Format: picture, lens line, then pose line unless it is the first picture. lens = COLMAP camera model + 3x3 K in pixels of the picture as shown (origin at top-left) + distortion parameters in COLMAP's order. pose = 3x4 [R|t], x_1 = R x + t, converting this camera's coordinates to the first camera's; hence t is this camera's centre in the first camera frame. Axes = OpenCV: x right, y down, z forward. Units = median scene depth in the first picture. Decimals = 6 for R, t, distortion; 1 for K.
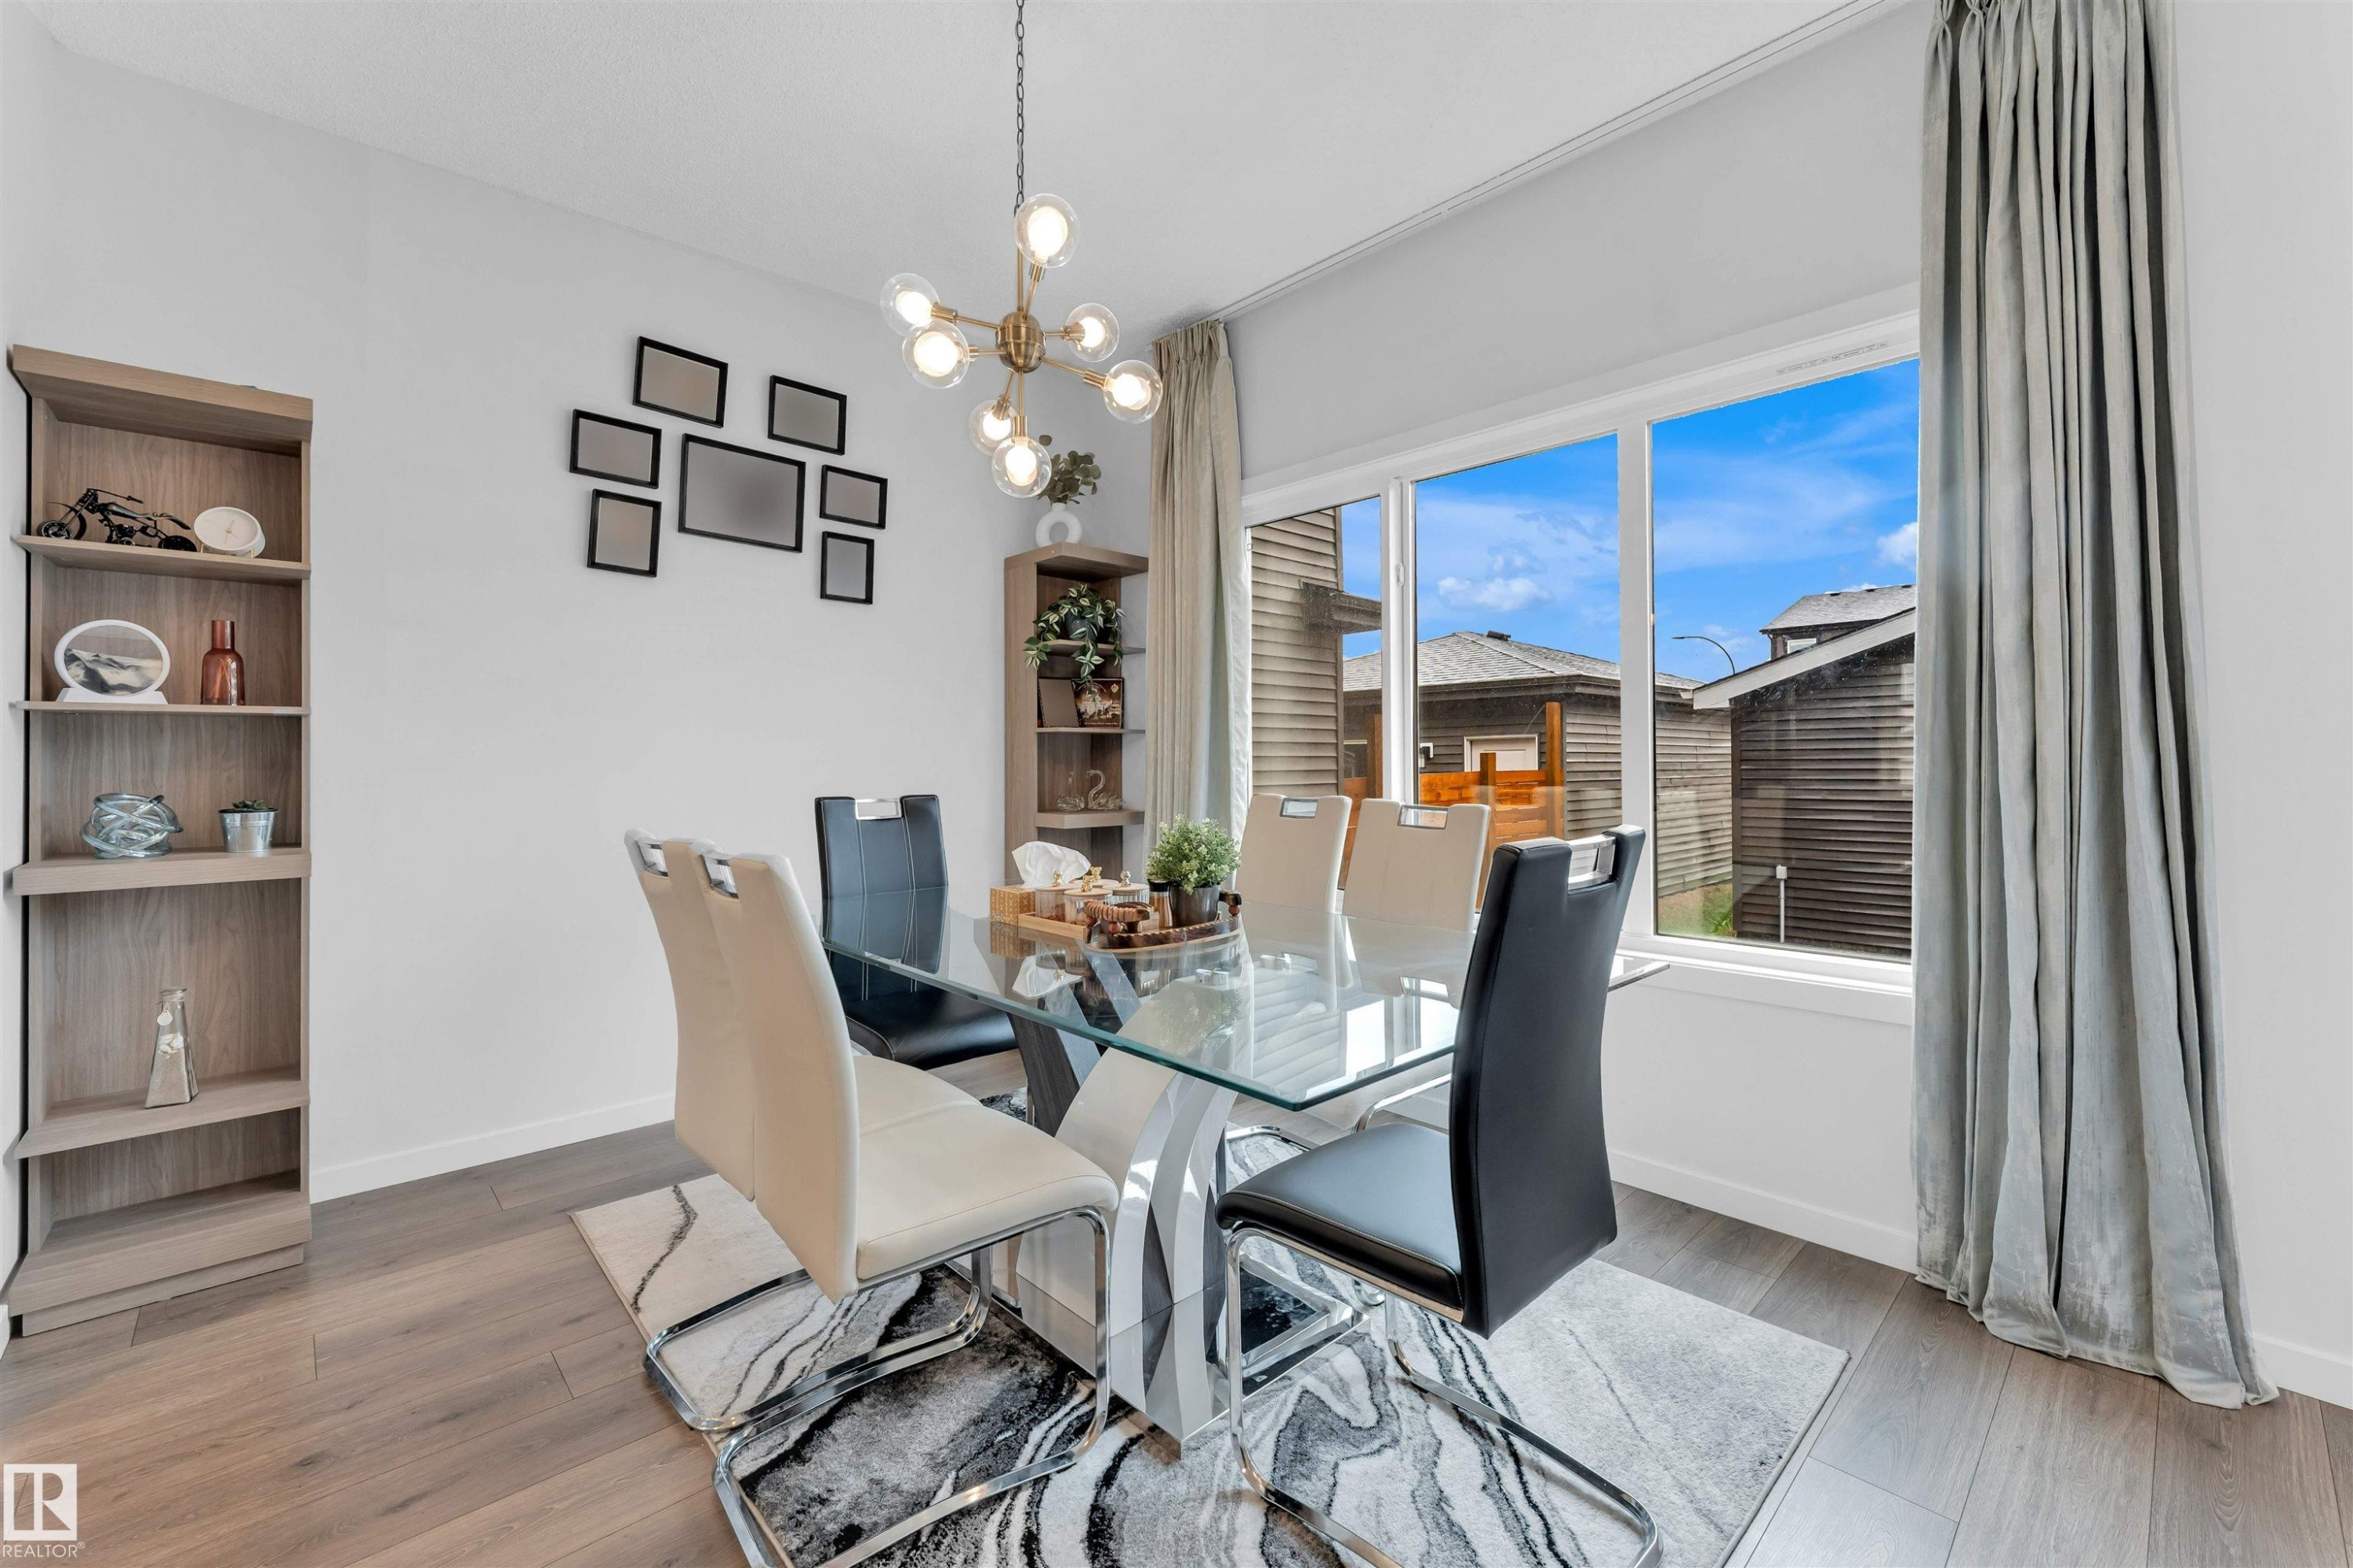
lens RADIAL K [[937.9, 0, 1168.2], [0, 937.9, 767.2], [0, 0, 1]] dist [-0.000206, 0.000106]
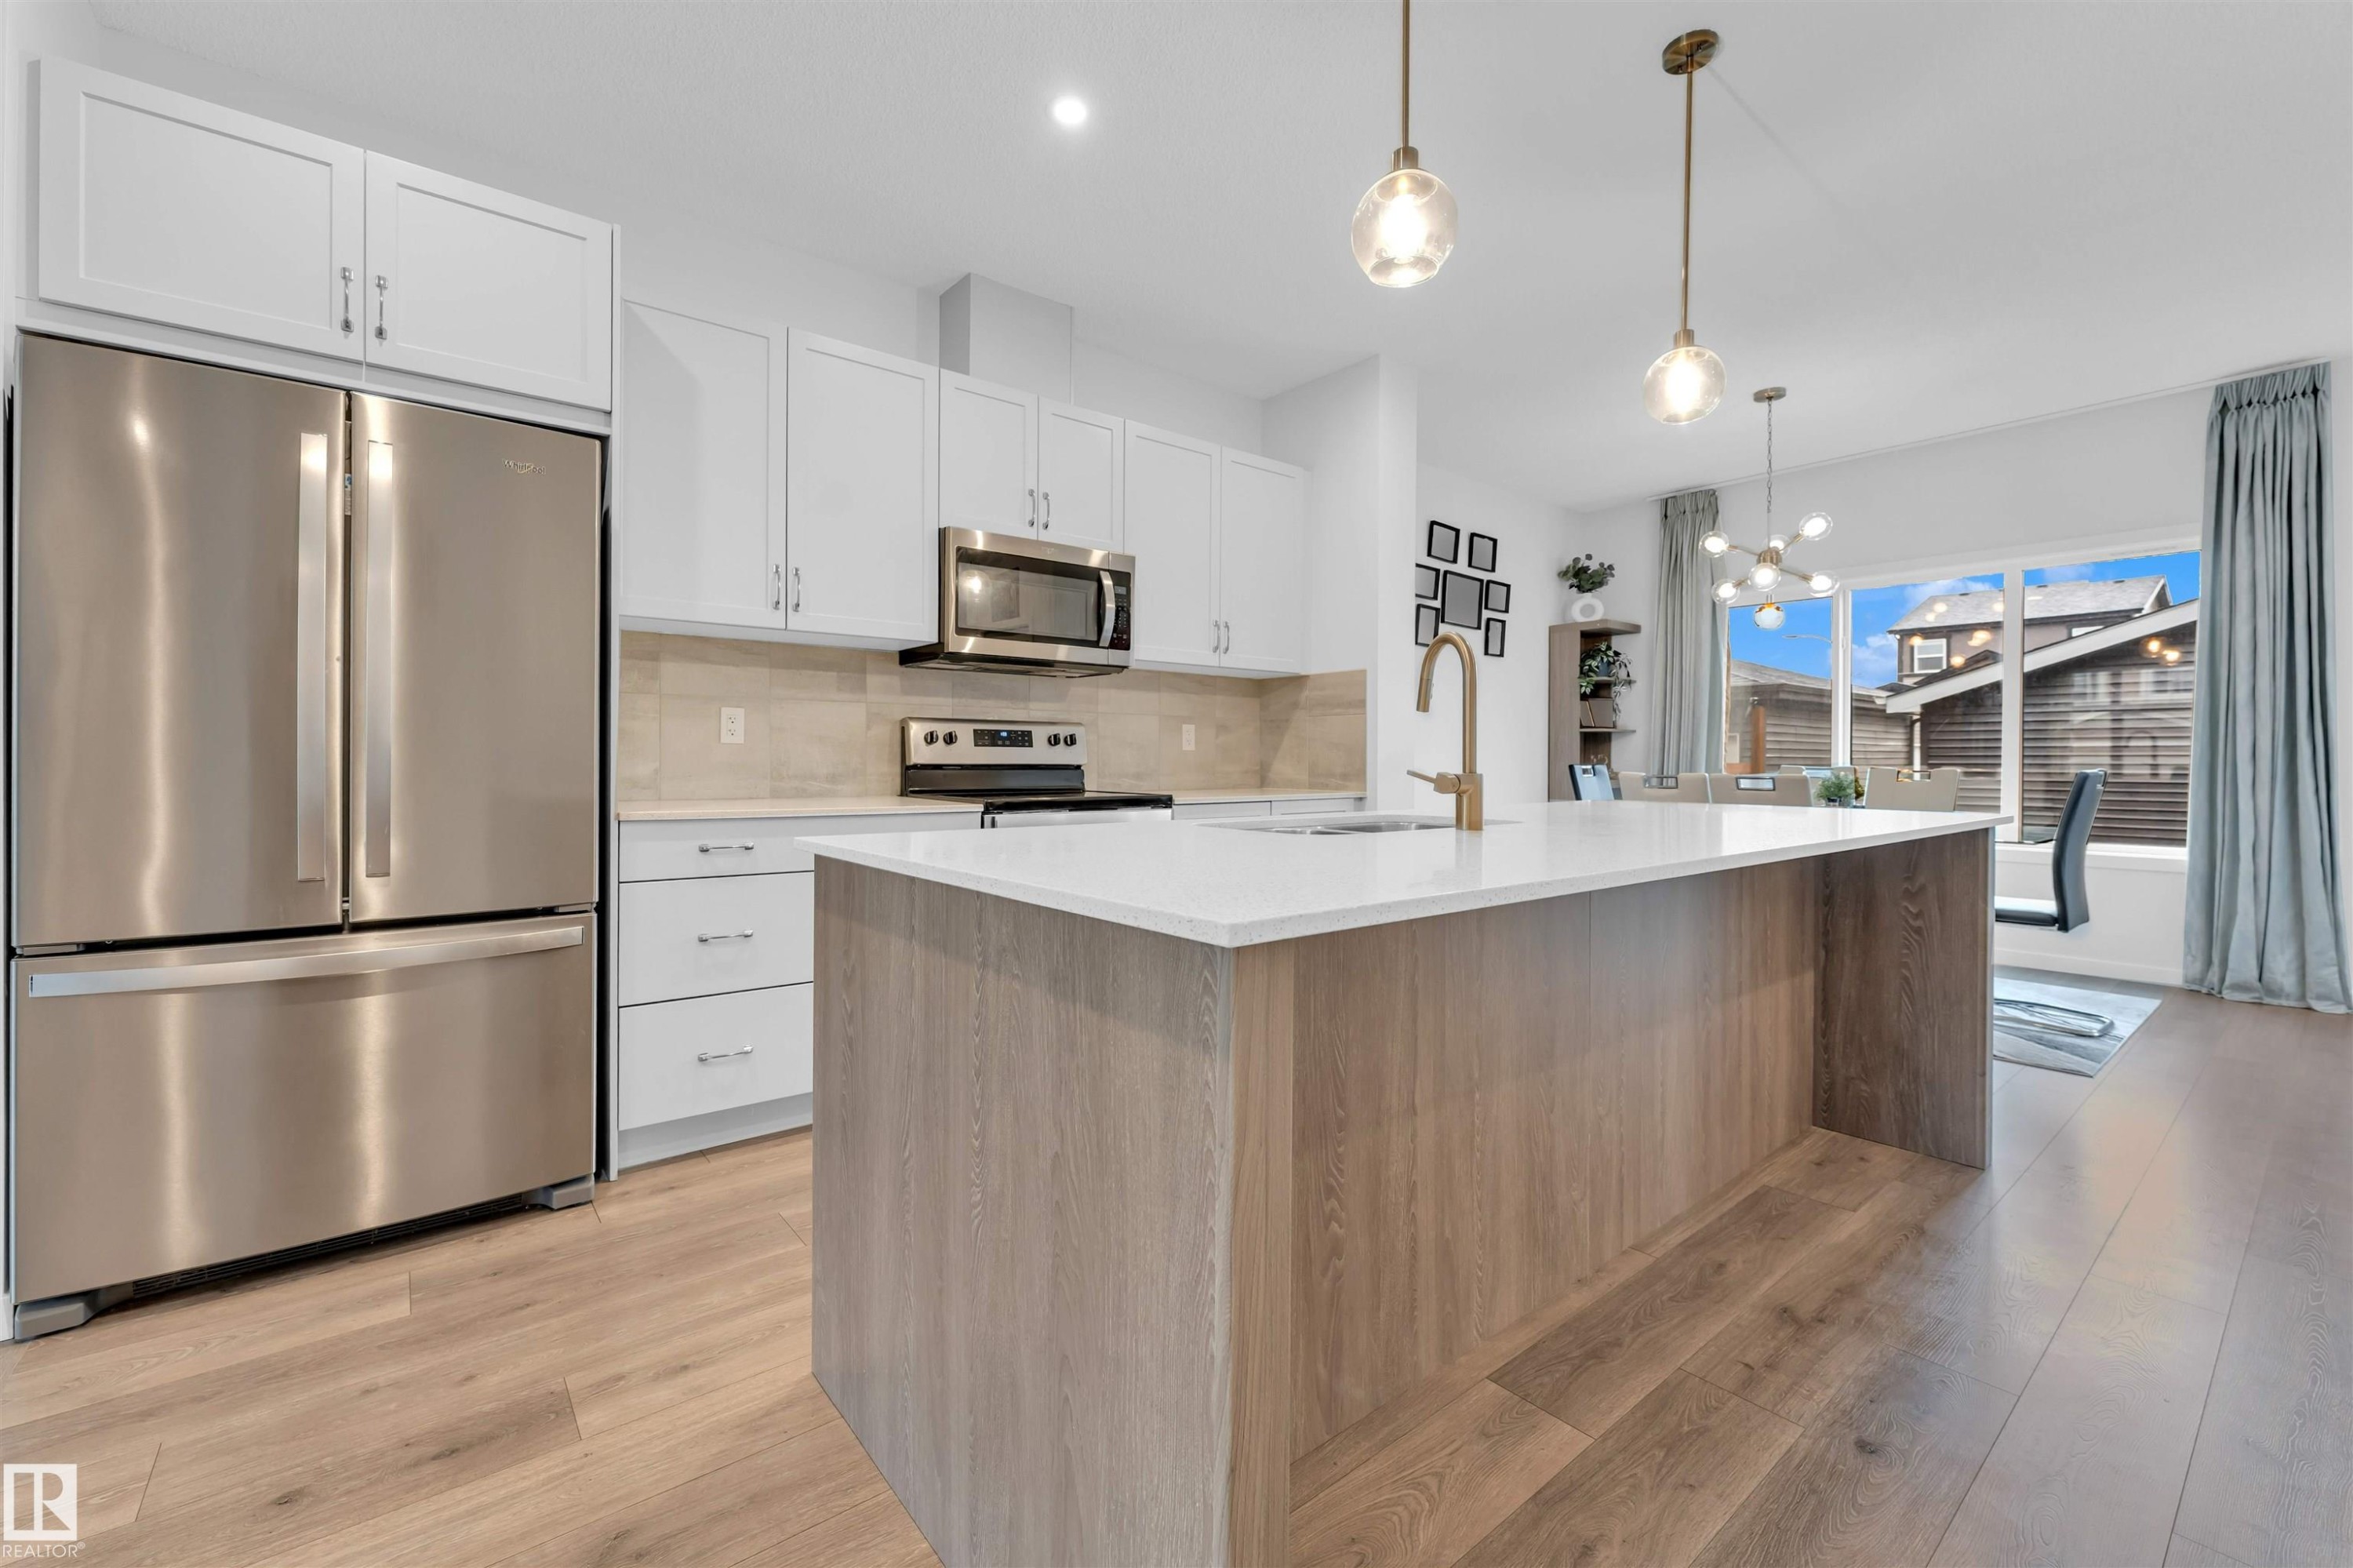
lens RADIAL K [[941.0, 0, 1139.3], [0, 941.0, 776.0], [0, 0, 1]] dist [0.001198, 0.000302]
pose [[0.996342, 0.011371, -0.084693, -1.469485], [-0.010181, 0.999844, 0.014466, 0.049996], [0.084844, -0.013550, 0.996302, -1.406517]]
